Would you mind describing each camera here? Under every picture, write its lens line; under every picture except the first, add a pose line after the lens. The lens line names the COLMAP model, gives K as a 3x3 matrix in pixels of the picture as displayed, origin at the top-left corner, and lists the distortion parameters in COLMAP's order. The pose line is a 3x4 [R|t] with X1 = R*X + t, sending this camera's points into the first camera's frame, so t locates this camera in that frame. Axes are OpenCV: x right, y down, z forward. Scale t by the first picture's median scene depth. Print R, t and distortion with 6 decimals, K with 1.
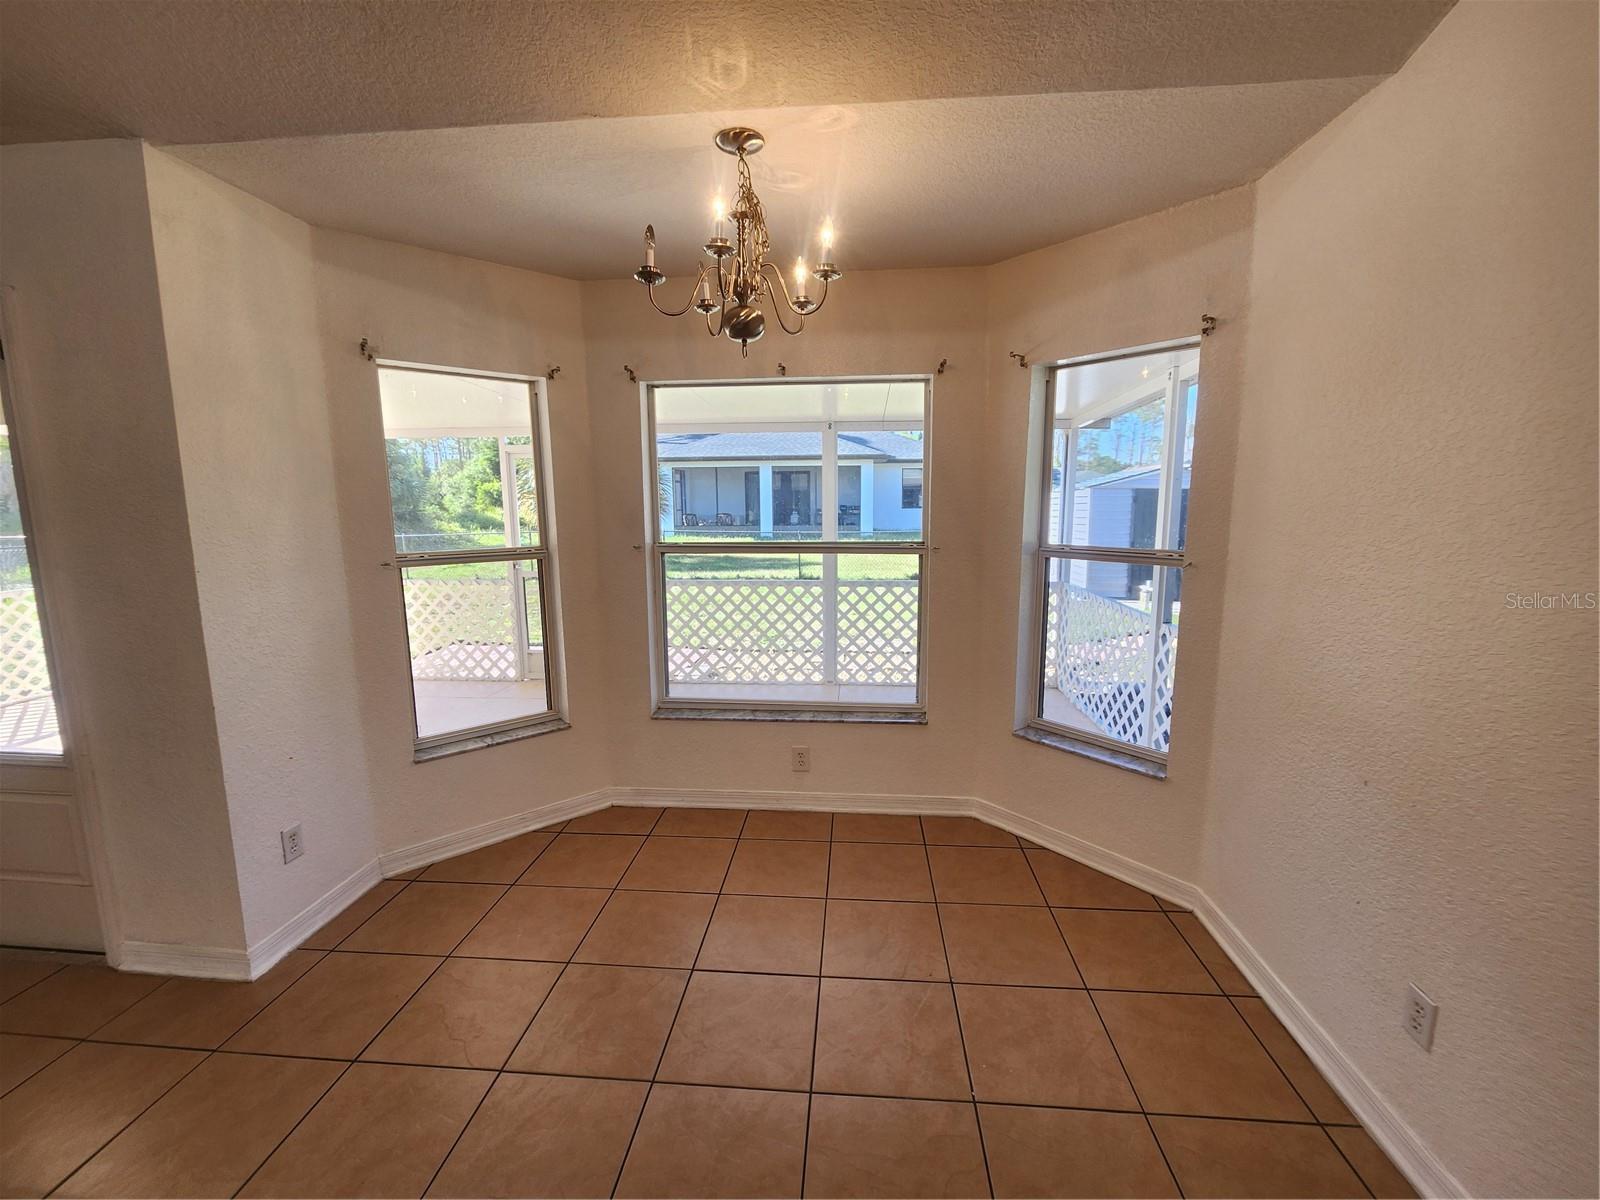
lens RADIAL K [[657.0, 0, 803.3], [0, 657.0, 592.5], [0, 0, 1]] dist [-0.003708, -0.000410]
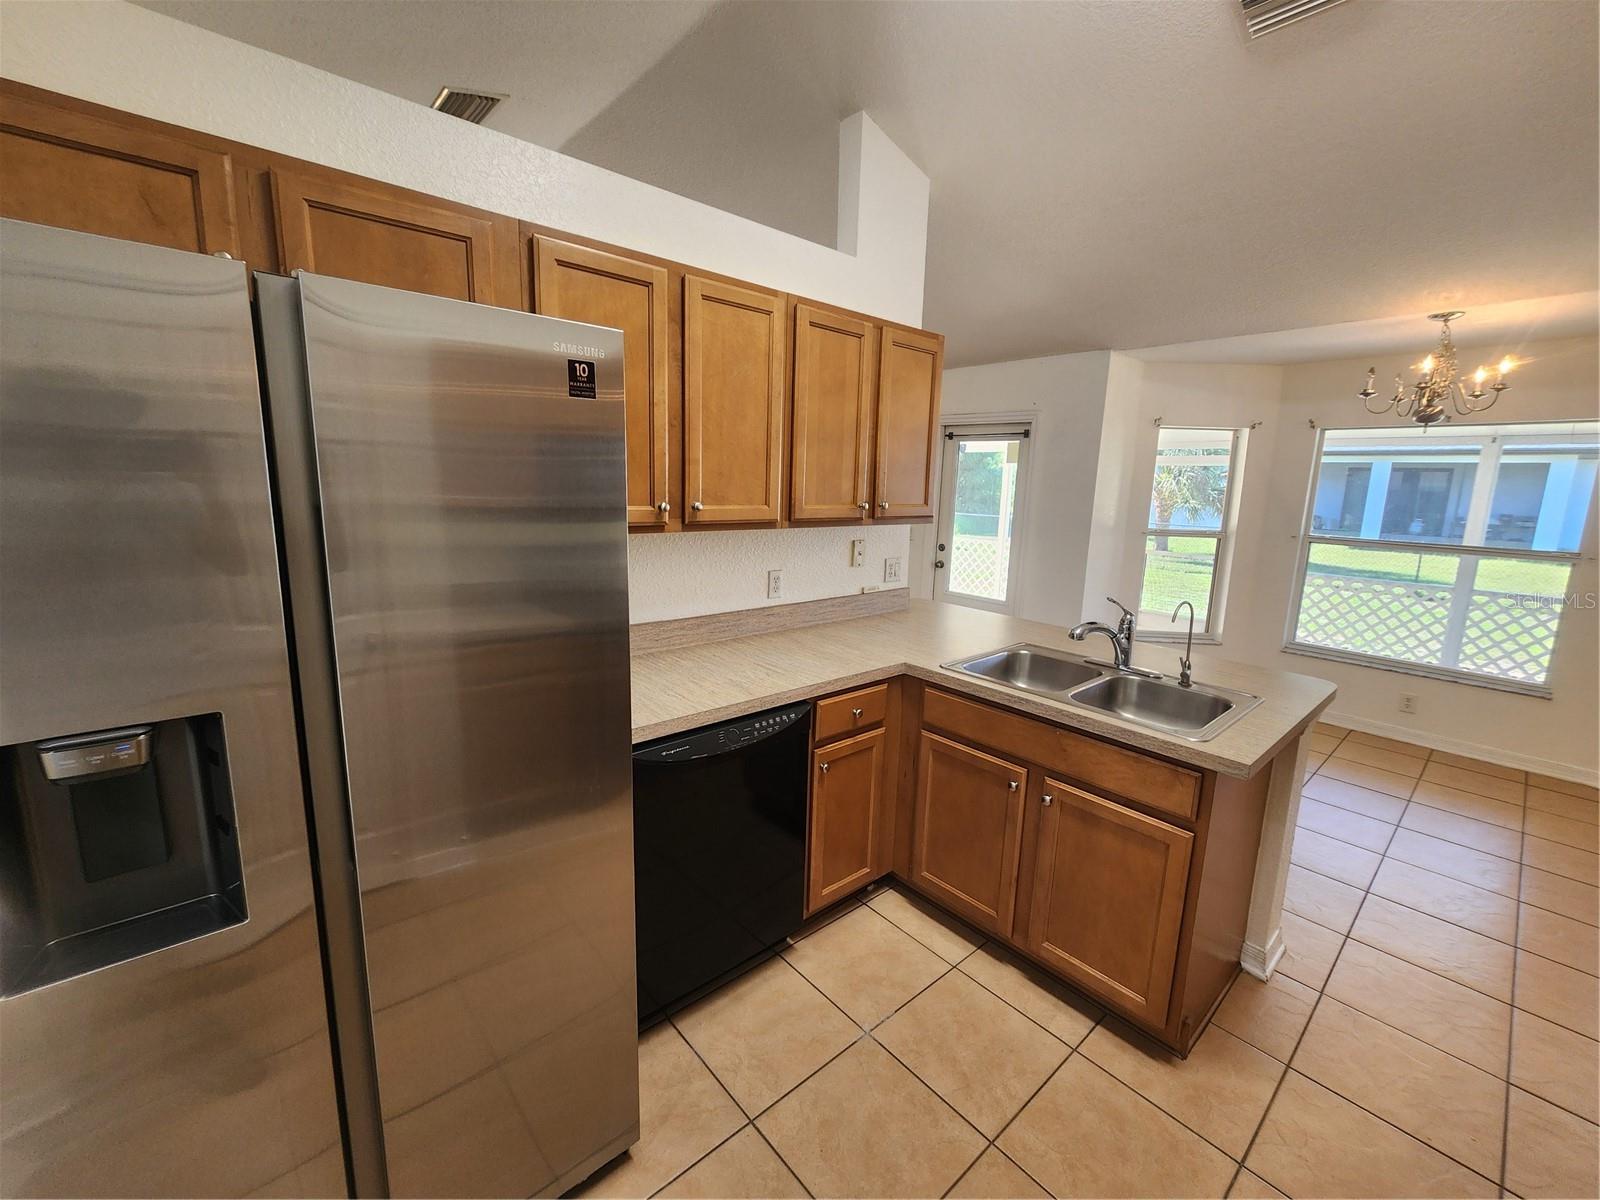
lens RADIAL K [[657.0, 0, 808.6], [0, 657.0, 595.4], [0, 0, 1]] dist [-0.003708, -0.000410]
pose [[0.726451, 0.146557, -0.671409, -0.027896], [-0.132206, 0.988550, 0.072739, 0.099435], [0.674382, 0.035923, 0.737508, -0.833452]]
